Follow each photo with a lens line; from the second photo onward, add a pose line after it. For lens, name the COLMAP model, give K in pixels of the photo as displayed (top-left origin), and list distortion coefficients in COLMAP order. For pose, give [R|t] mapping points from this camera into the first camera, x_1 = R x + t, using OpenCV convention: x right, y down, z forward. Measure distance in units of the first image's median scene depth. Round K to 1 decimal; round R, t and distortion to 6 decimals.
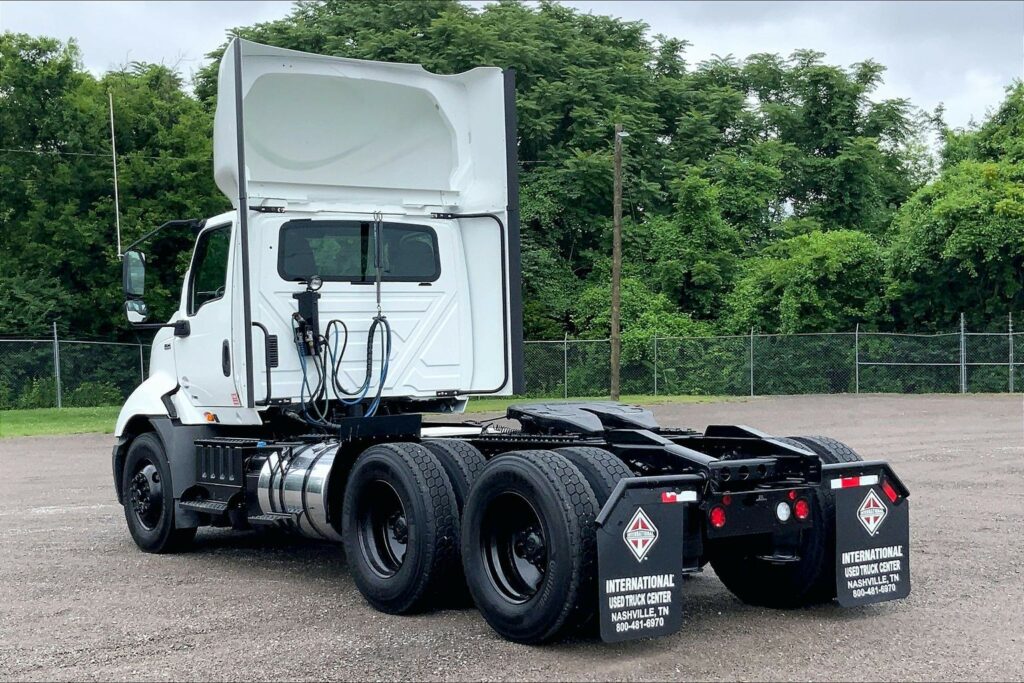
lens RADIAL K [[1122.2, 0, 512.0], [0, 1122.2, 341.5], [0, 0, 1]] dist [0.004064, -0.165934]
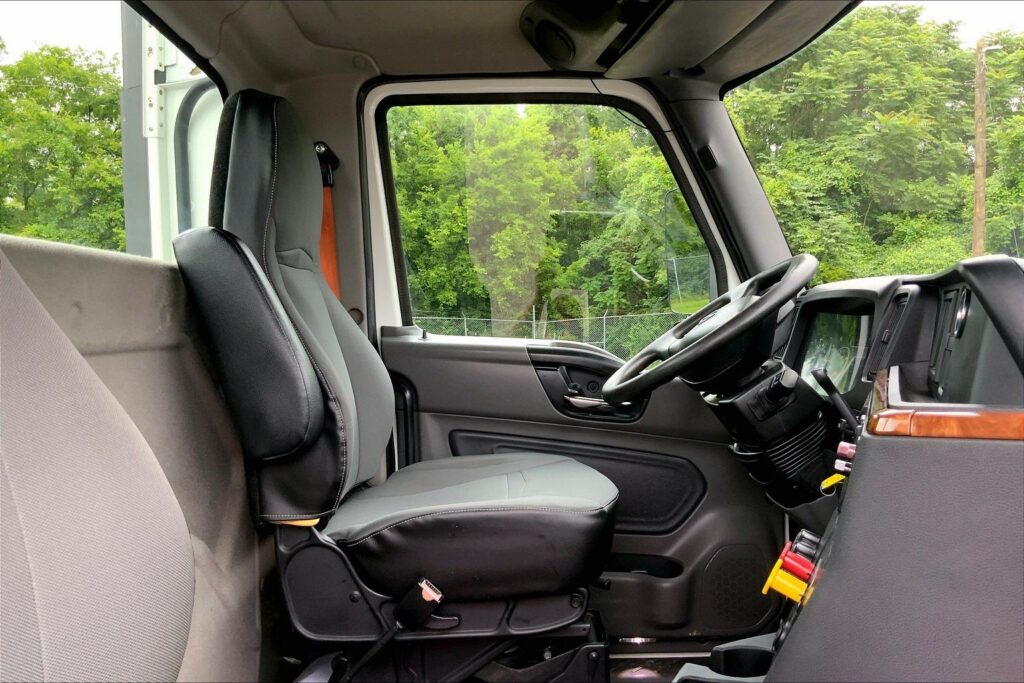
lens RADIAL K [[901.3, 0, 515.3], [0, 901.3, 366.8], [0, 0, 1]] dist [0.049131, -0.003431]
pose [[0.957624, -0.003384, -0.288000, -0.017737], [0.021827, 0.997908, 0.060849, -0.002288], [0.287191, -0.064557, 0.955695, 0.122303]]
